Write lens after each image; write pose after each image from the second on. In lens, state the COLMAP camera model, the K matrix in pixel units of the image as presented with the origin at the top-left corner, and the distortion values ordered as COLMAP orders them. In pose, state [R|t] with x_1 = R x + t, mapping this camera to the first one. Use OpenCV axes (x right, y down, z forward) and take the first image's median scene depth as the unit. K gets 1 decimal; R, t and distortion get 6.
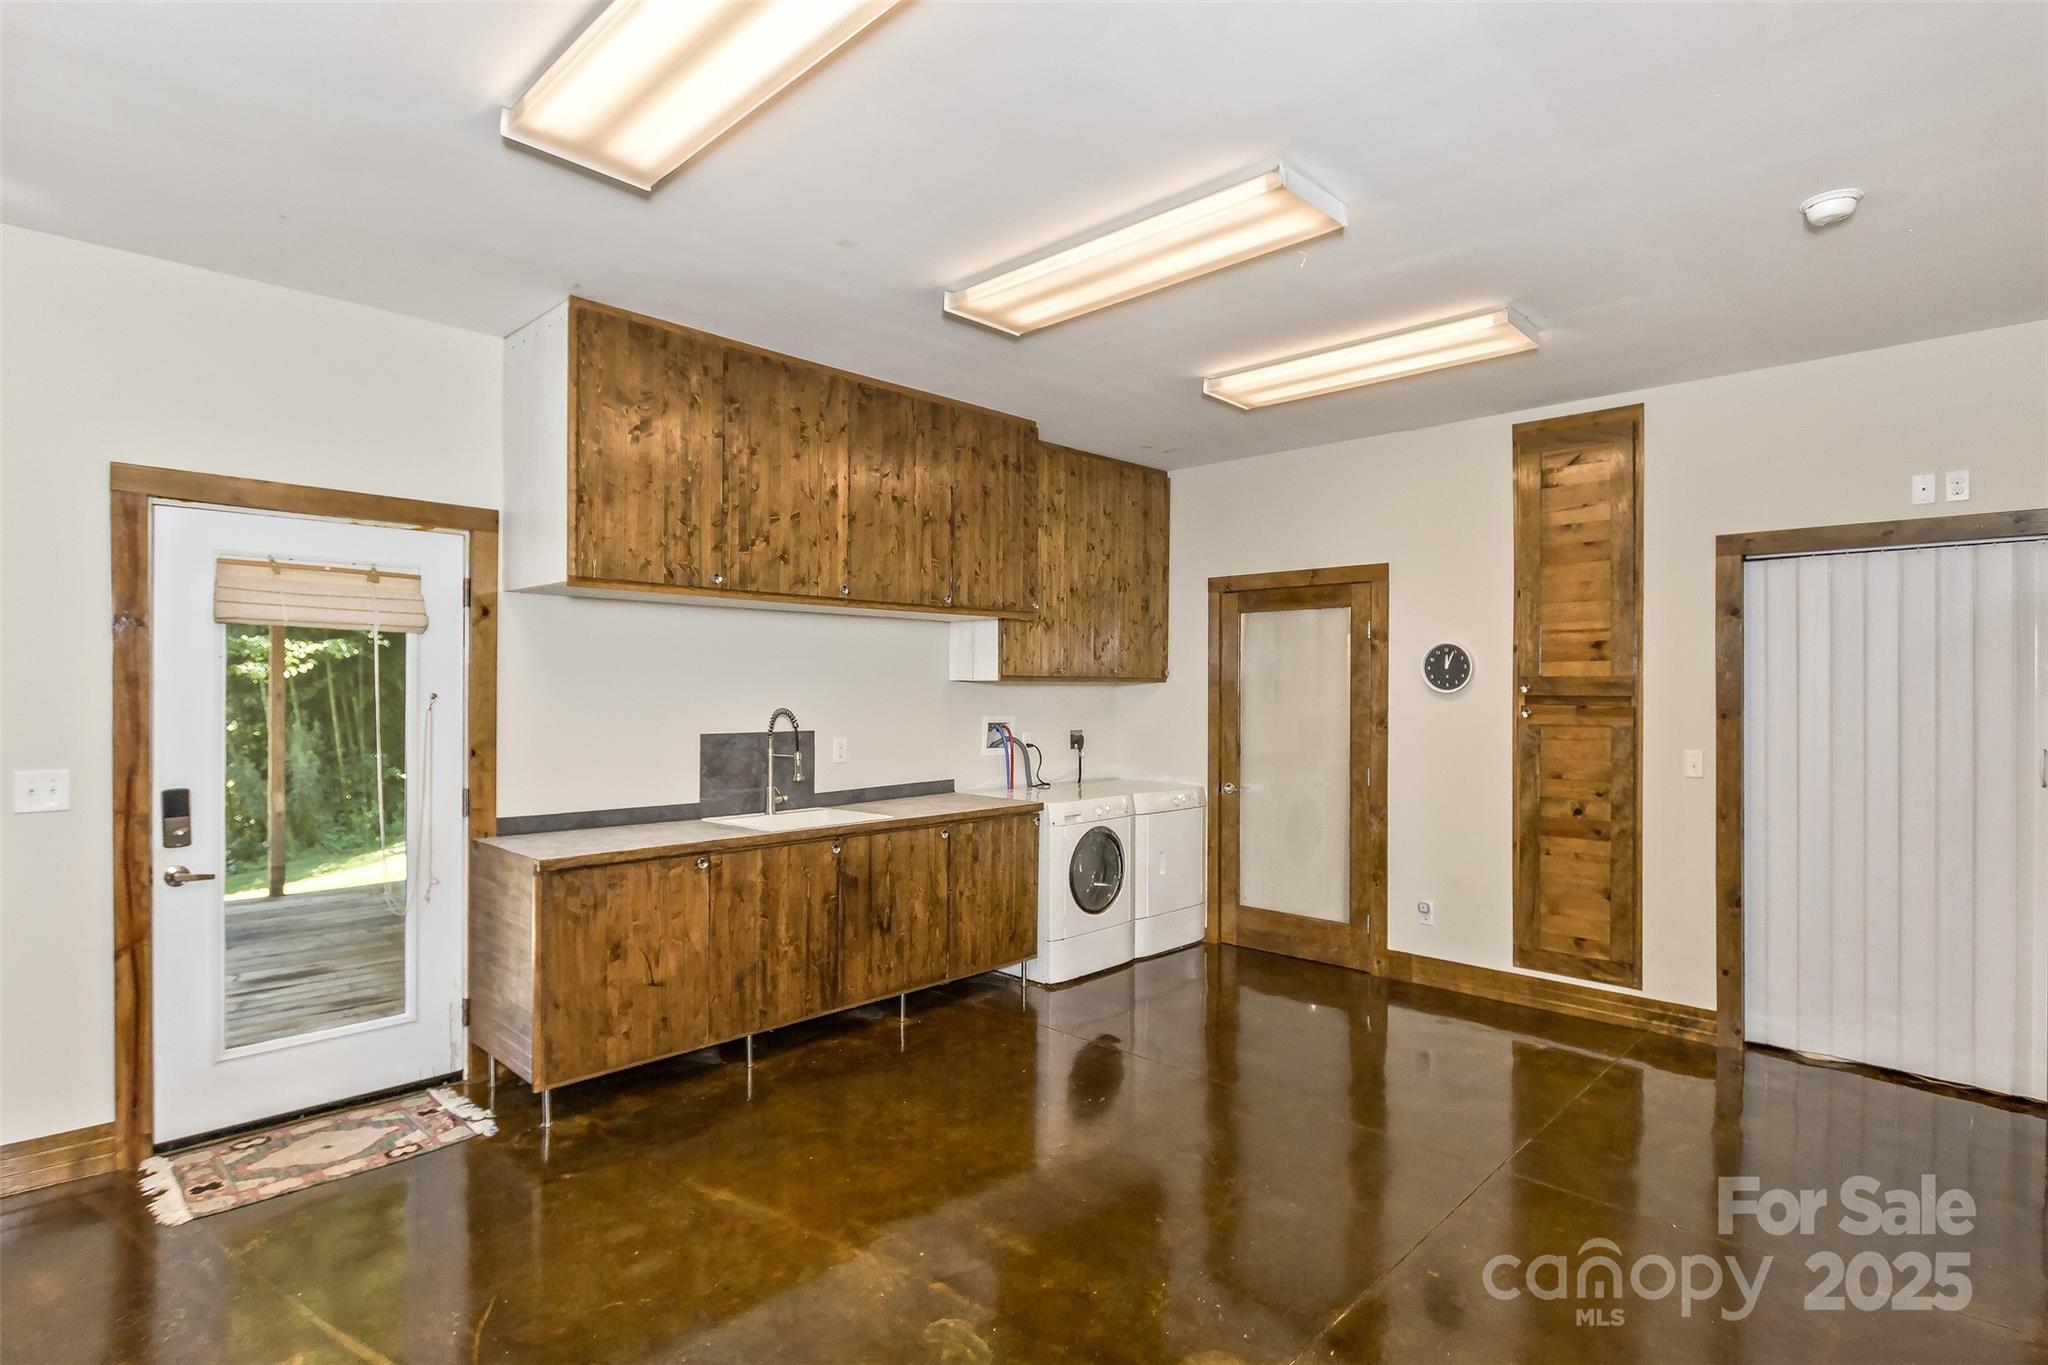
lens RADIAL K [[1047.9, 0, 1024.0], [0, 1047.9, 682.5], [0, 0, 1]] dist [-0.001398, -0.000507]
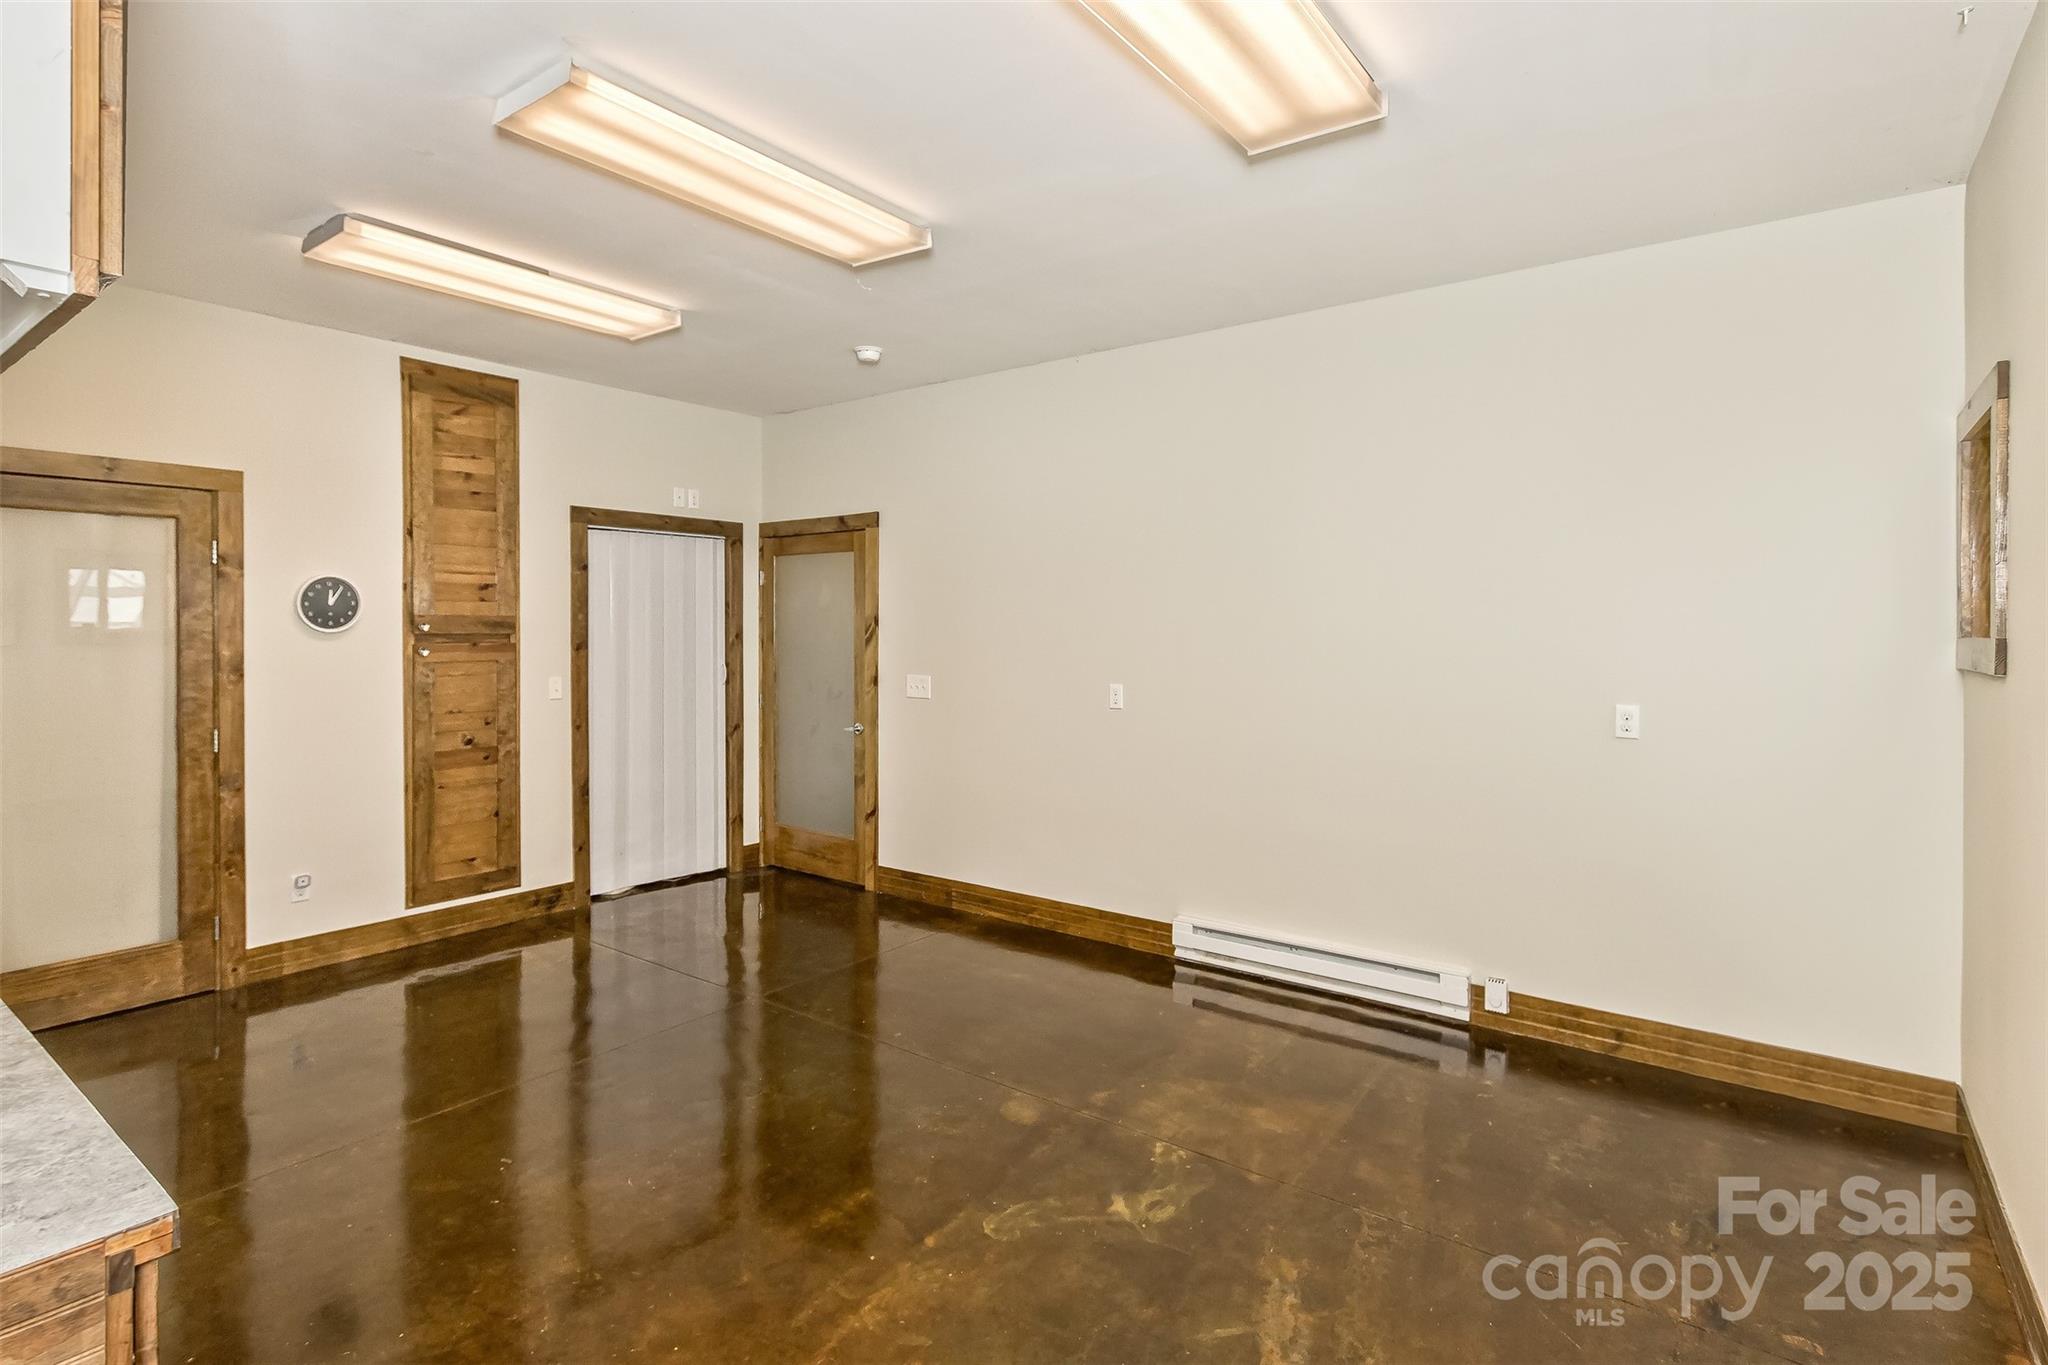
lens RADIAL K [[994.7, 0, 1016.9], [0, 994.7, 630.6], [0, 0, 1]] dist [0.001641, 0.000516]
pose [[-0.123709, -0.004997, 0.992306, -0.553900], [-0.002868, 0.999985, 0.004678, 0.003313], [-0.992314, -0.002267, -0.123722, 0.572135]]
